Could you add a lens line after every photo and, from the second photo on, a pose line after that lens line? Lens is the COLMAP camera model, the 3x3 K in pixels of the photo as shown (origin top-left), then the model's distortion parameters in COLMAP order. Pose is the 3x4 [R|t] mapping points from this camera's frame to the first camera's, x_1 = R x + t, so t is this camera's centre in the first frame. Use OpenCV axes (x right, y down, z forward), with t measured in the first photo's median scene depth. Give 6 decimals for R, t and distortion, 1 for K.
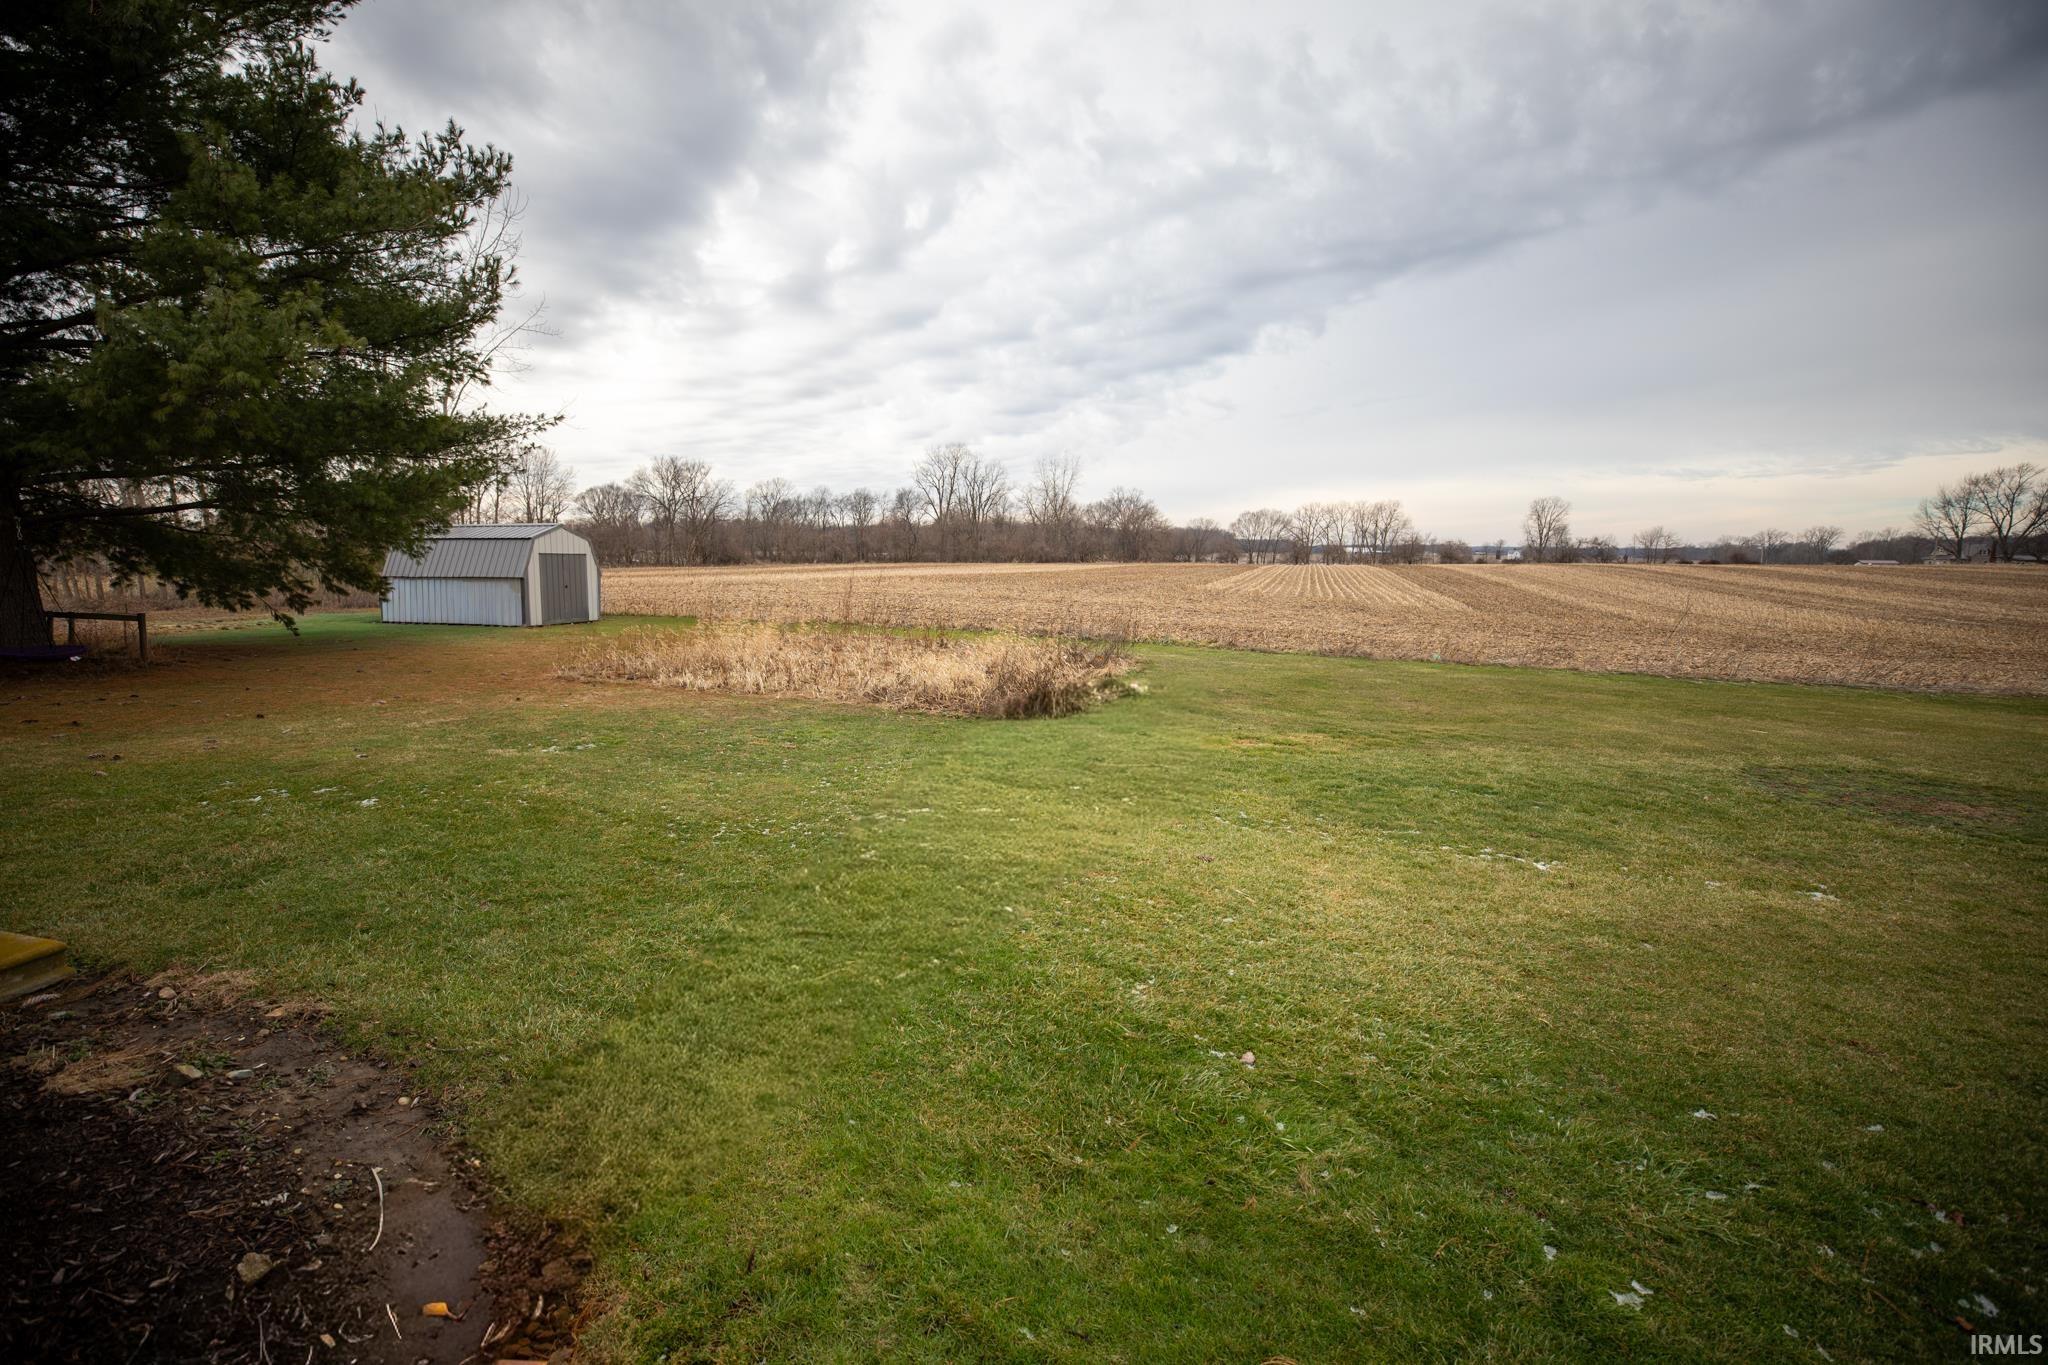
lens RADIAL K [[958.0, 0, 1024.0], [0, 958.0, 682.5], [0, 0, 1]] dist [-0.001683, -0.000136]
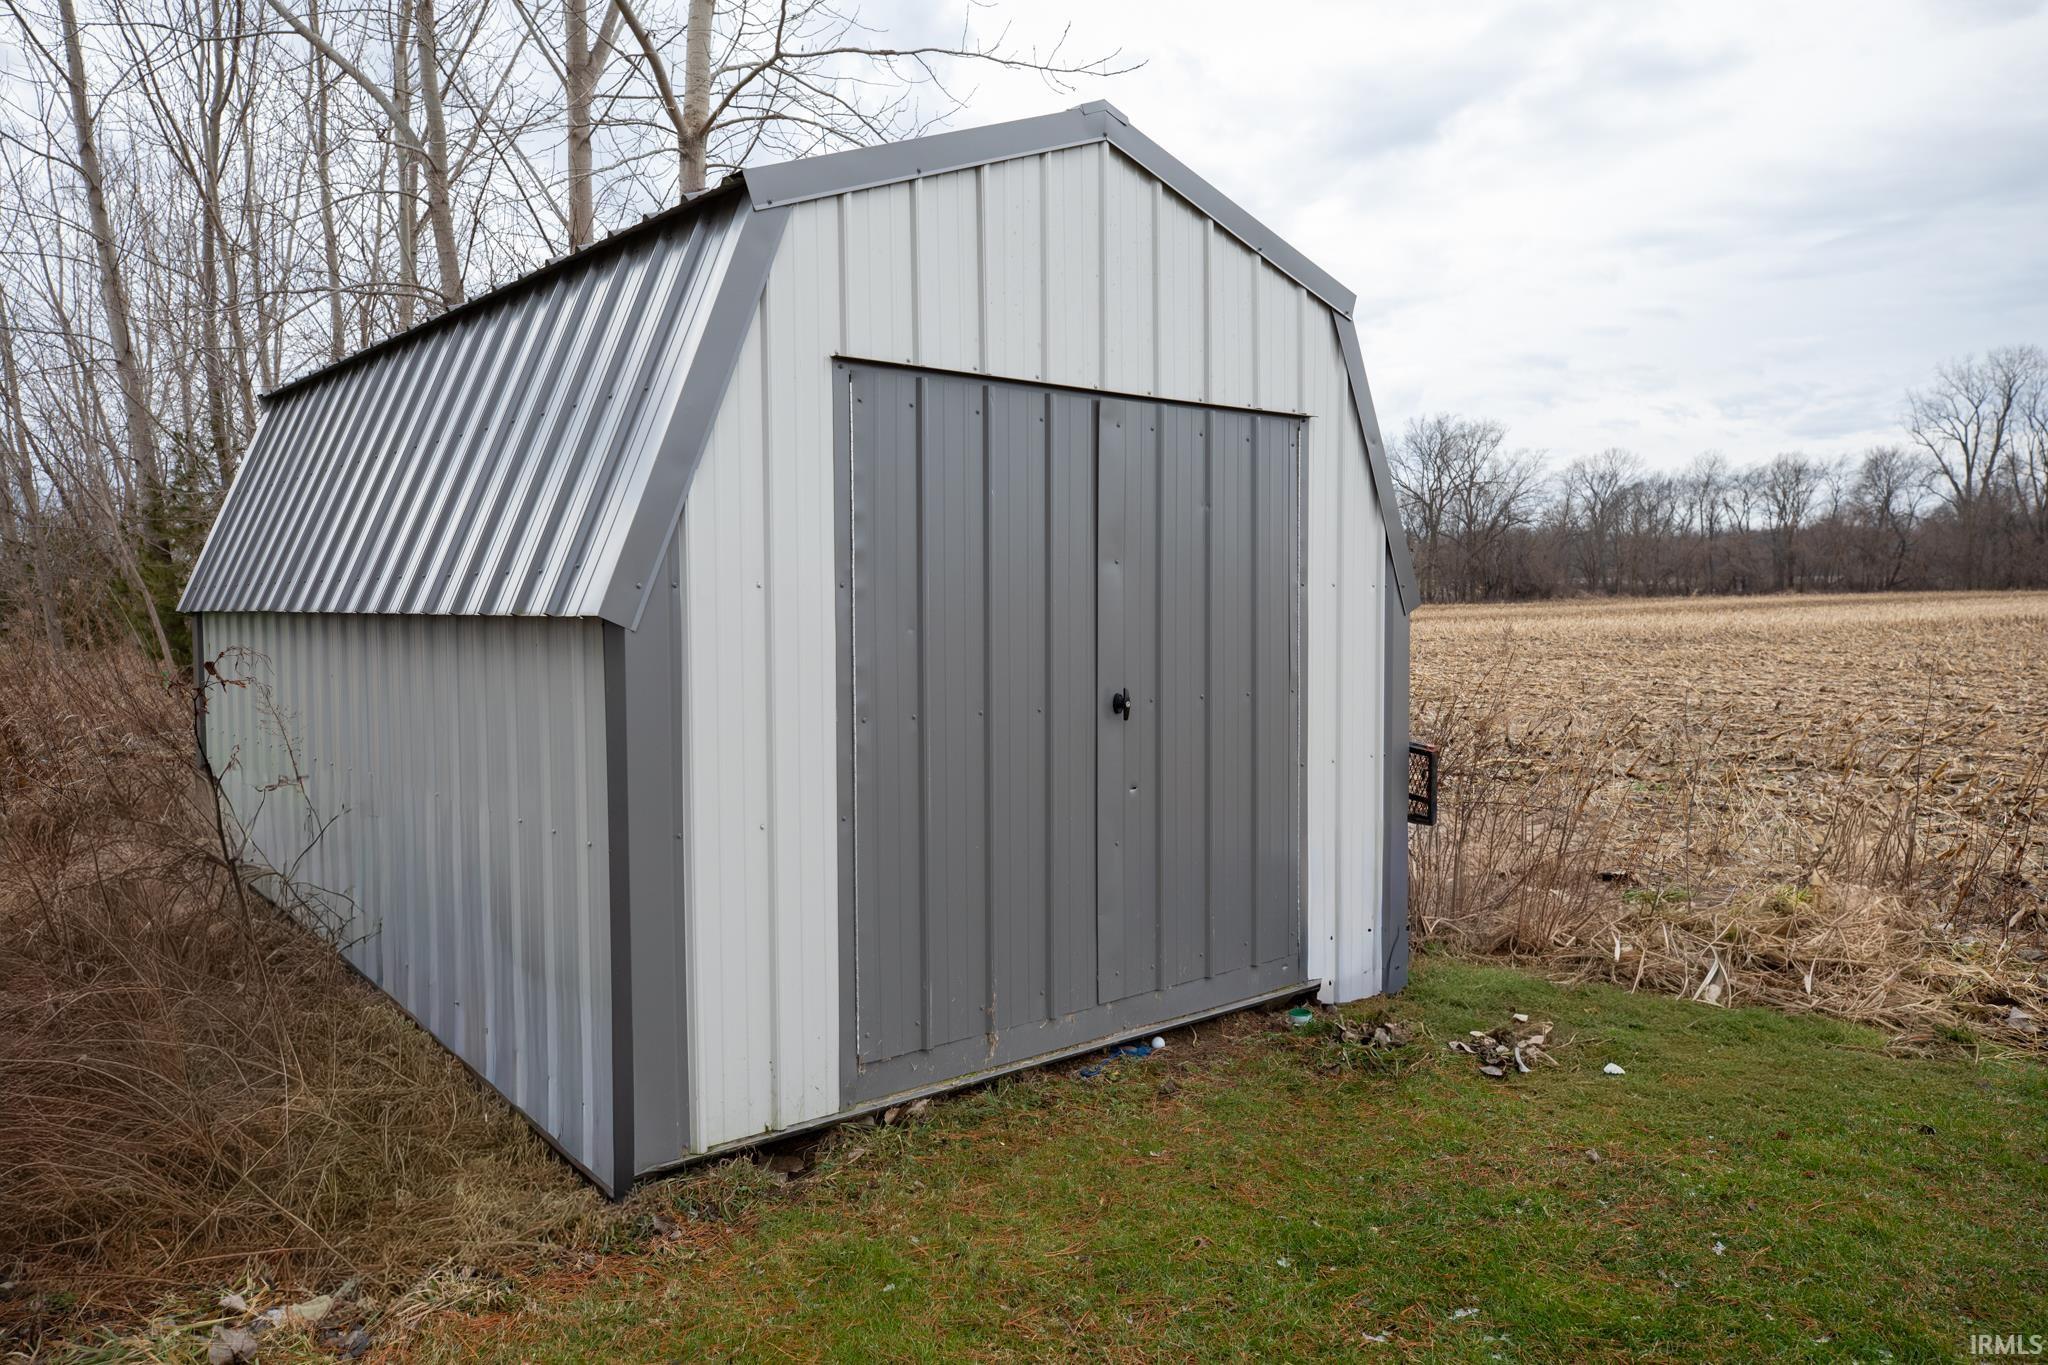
lens RADIAL K [[1526.6, 0, 1024.0], [0, 1526.6, 682.5], [0, 0, 1]] dist [0.000254, 0.000370]
pose [[0.825125, 0.019981, -0.564596, -0.044958], [-0.059655, 0.996869, -0.051903, -0.010774], [0.561791, 0.076508, 0.823734, 0.098051]]
